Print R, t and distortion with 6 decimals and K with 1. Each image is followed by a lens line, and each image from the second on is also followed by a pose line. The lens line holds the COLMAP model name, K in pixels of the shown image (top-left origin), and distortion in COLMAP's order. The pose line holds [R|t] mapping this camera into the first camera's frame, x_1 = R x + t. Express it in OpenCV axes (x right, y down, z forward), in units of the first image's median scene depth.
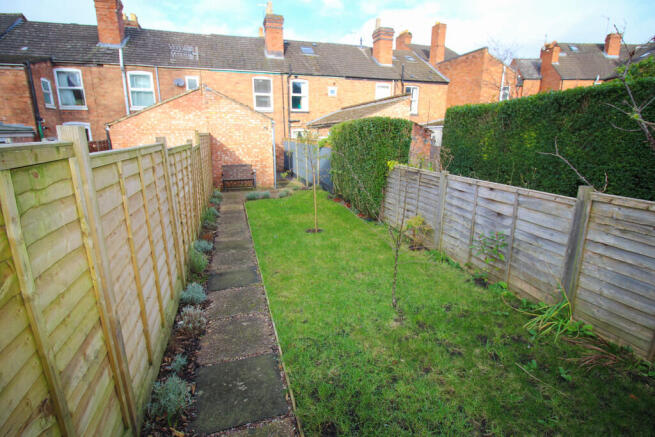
lens RADIAL K [[302.5, 0, 330.2], [0, 302.5, 210.4], [0, 0, 1]] dist [-0.000063, -0.013188]
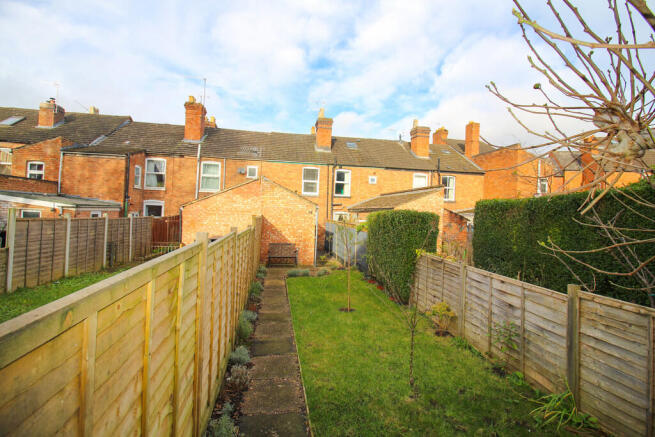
lens RADIAL K [[302.5, 0, 330.2], [0, 302.5, 210.4], [0, 0, 1]] dist [-0.000063, -0.013188]
pose [[0.990128, 0.031858, -0.136498, 0.022371], [-0.065531, 0.966058, -0.249876, -0.002047], [0.123904, 0.256354, 0.958609, -0.124854]]
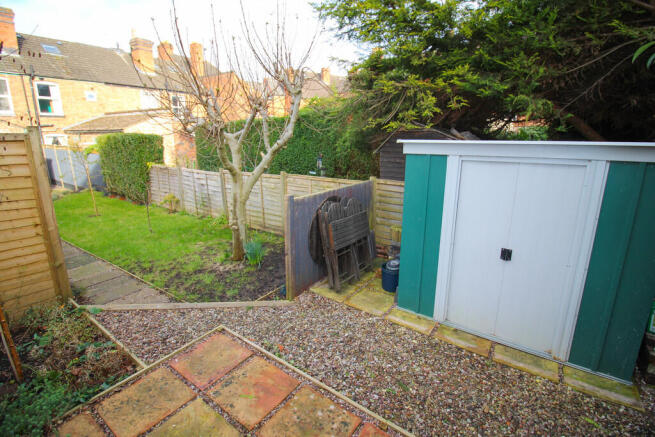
lens RADIAL K [[302.5, 0, 330.2], [0, 302.5, 210.4], [0, 0, 1]] dist [-0.000063, -0.013188]
pose [[0.795427, -0.142594, 0.589036, -0.004221], [0.142103, 0.988714, 0.047454, 0.115957], [-0.589154, 0.045957, 0.806713, -0.658231]]
